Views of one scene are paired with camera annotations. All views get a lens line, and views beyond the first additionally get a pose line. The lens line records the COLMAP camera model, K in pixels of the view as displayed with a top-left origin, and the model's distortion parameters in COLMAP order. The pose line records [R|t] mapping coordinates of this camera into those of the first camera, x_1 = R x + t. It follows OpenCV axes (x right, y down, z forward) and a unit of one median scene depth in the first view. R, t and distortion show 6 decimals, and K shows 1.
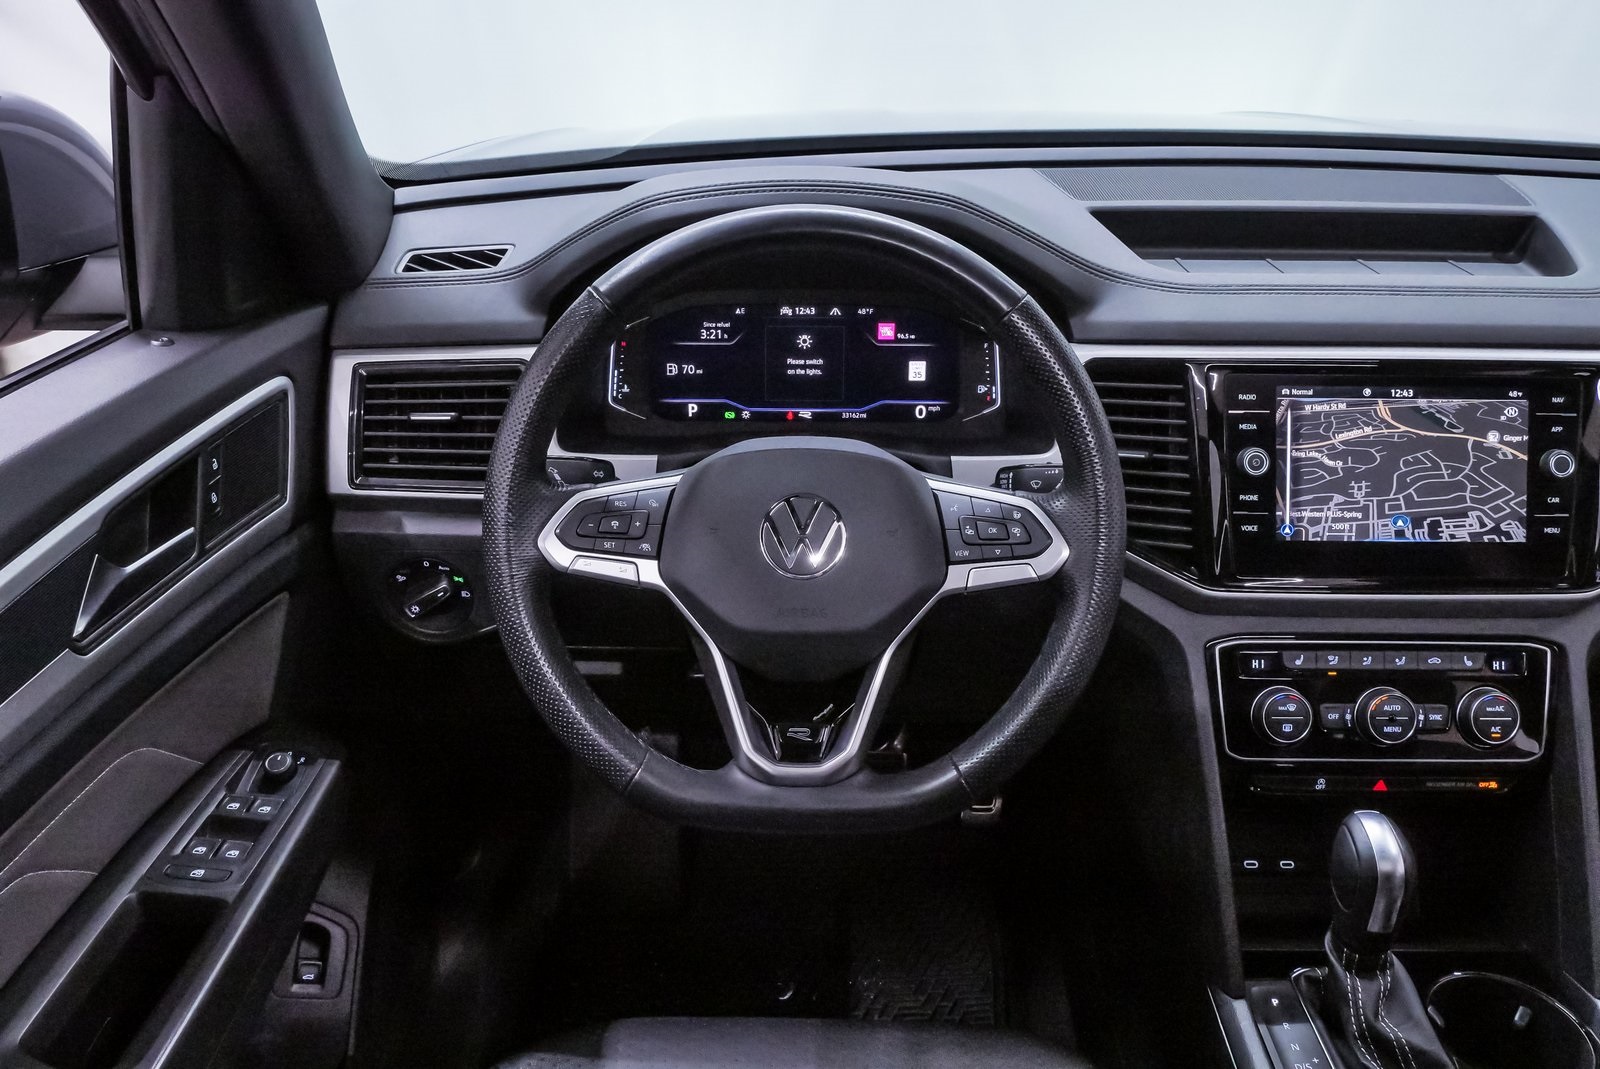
lens RADIAL K [[1192.8, 0, 780.9], [0, 1192.8, 522.6], [0, 0, 1]] dist [-0.047824, 0.017980]
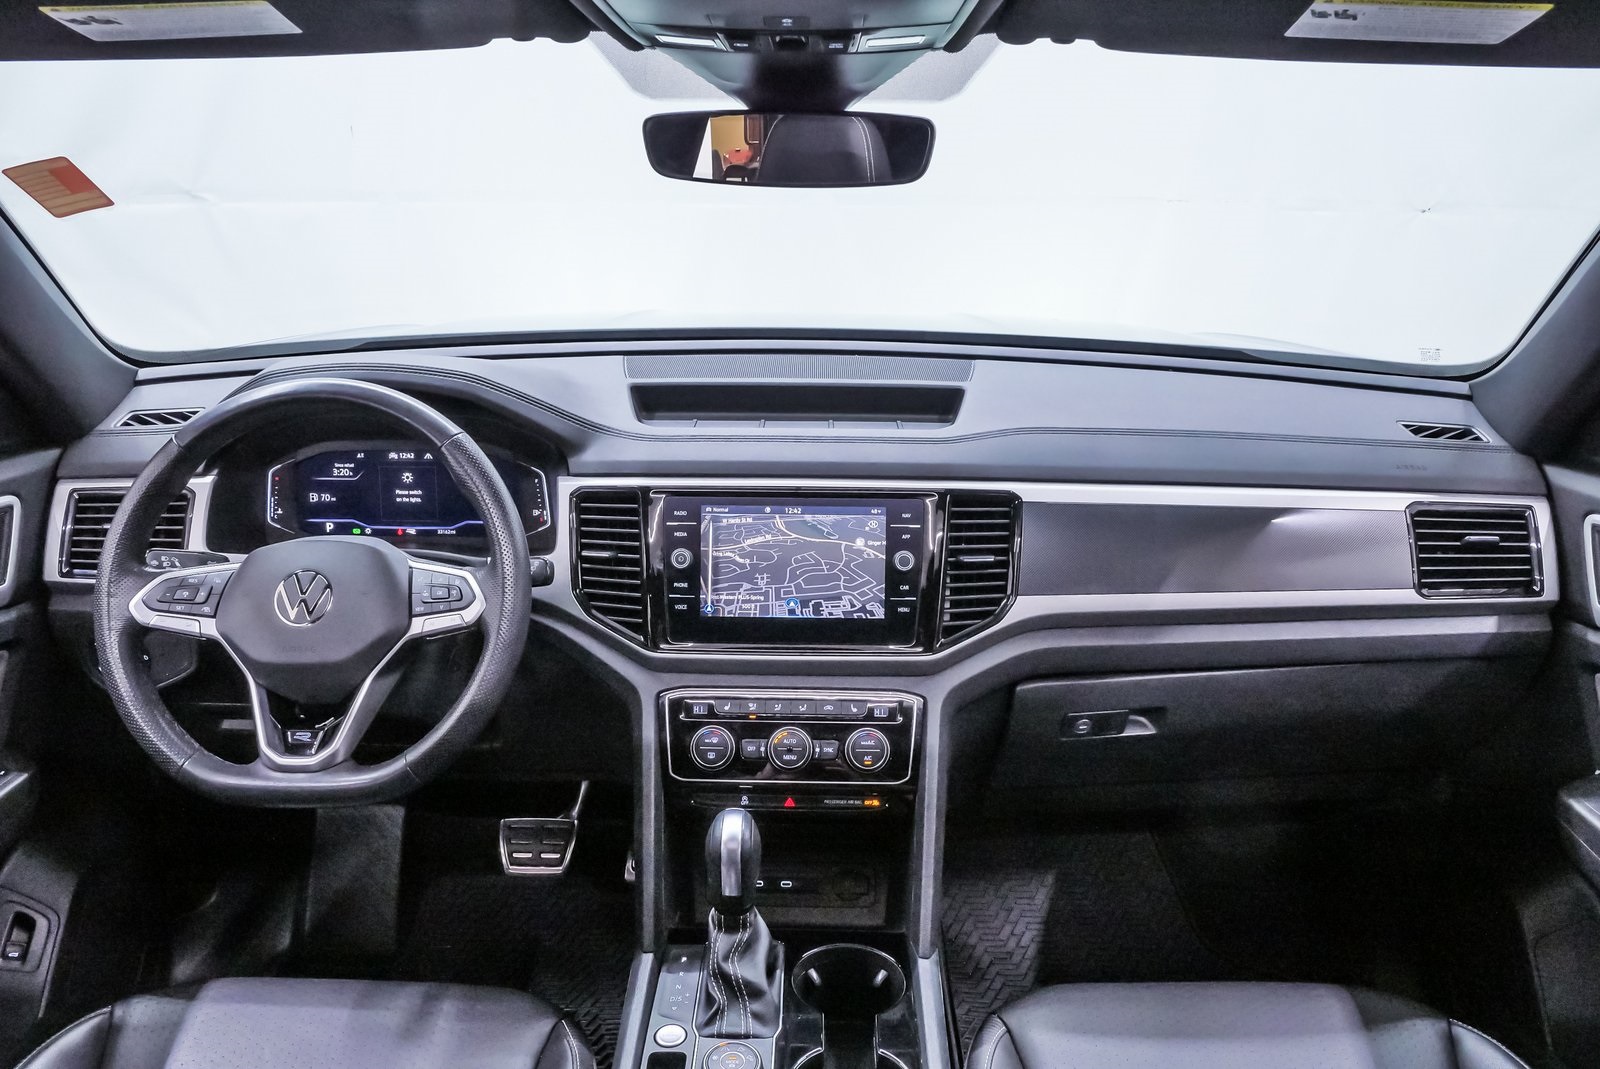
lens RADIAL K [[1169.9, 0, 810.8], [0, 1169.9, 533.2], [0, 0, 1]] dist [-0.043485, 0.011313]
pose [[0.999979, 0.006443, 0.000166, 0.551017], [-0.006354, 0.989751, -0.142661, 0.114175], [-0.001083, 0.142657, 0.989772, -0.368605]]
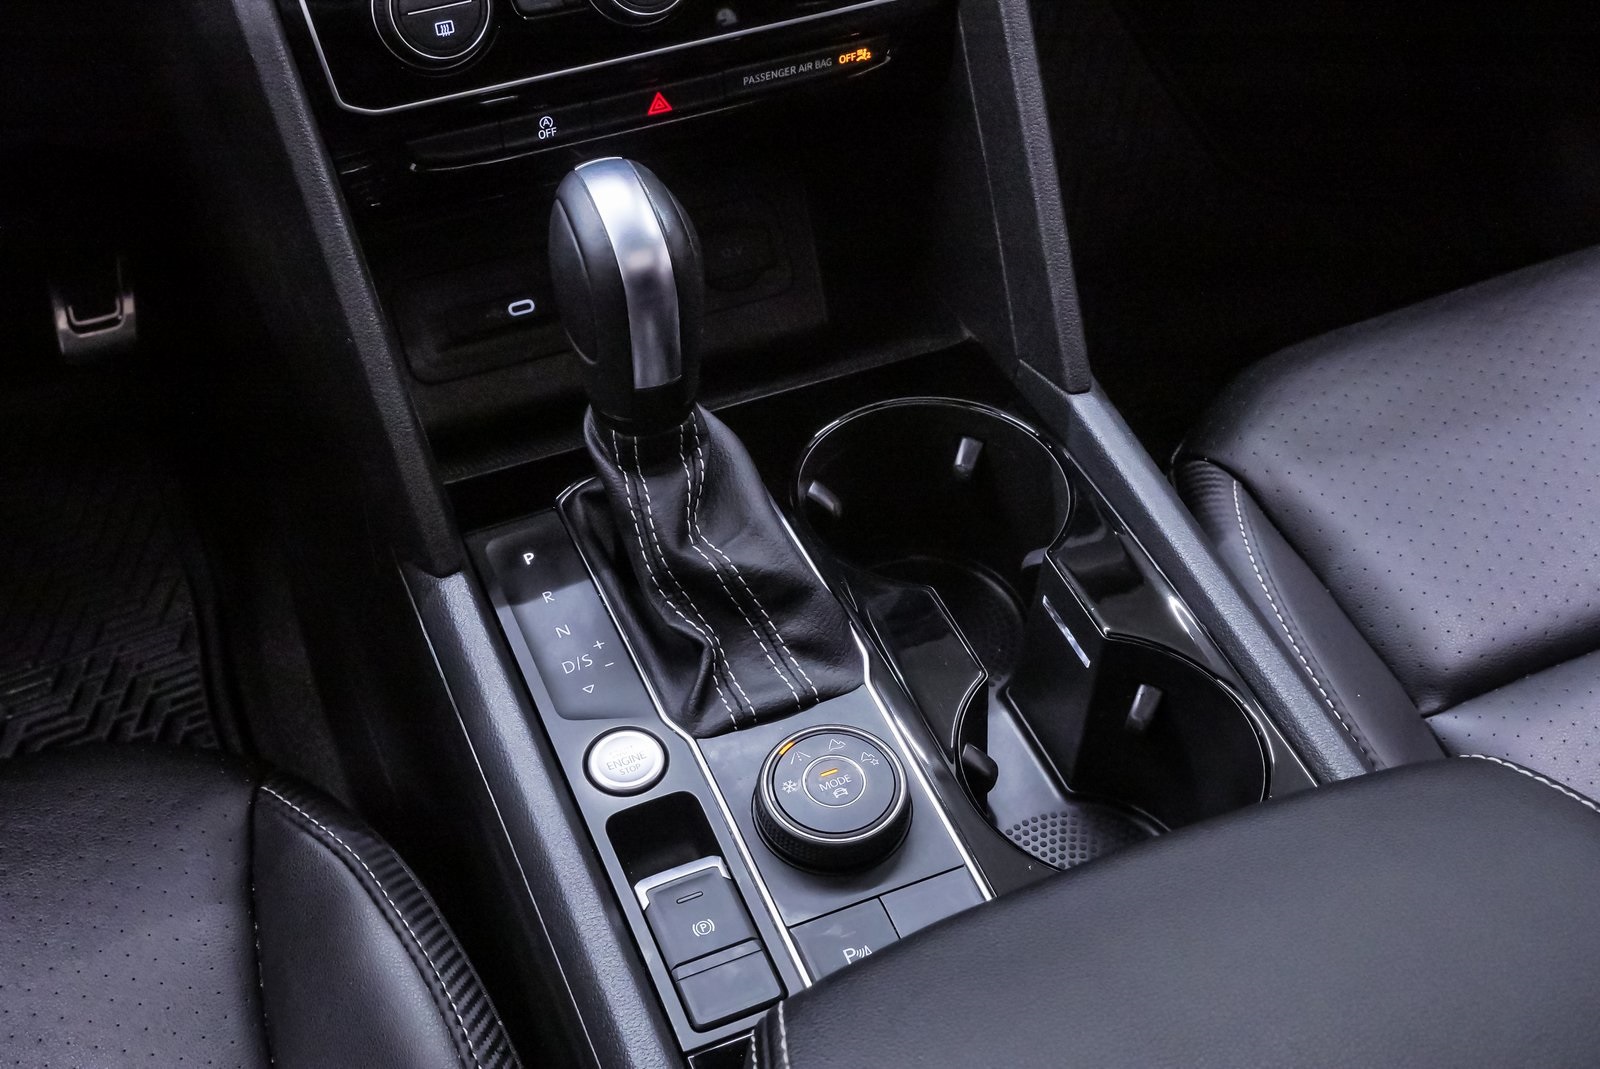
lens RADIAL K [[1999.8, 0, 793.8], [0, 1999.8, 536.1], [0, 0, 1]] dist [-0.016287, 0.000000]
pose [[0.909577, -0.289312, 0.298275, 0.259935], [0.165430, 0.910591, 0.378757, 0.078922], [-0.381186, -0.295165, 0.876114, 0.173171]]
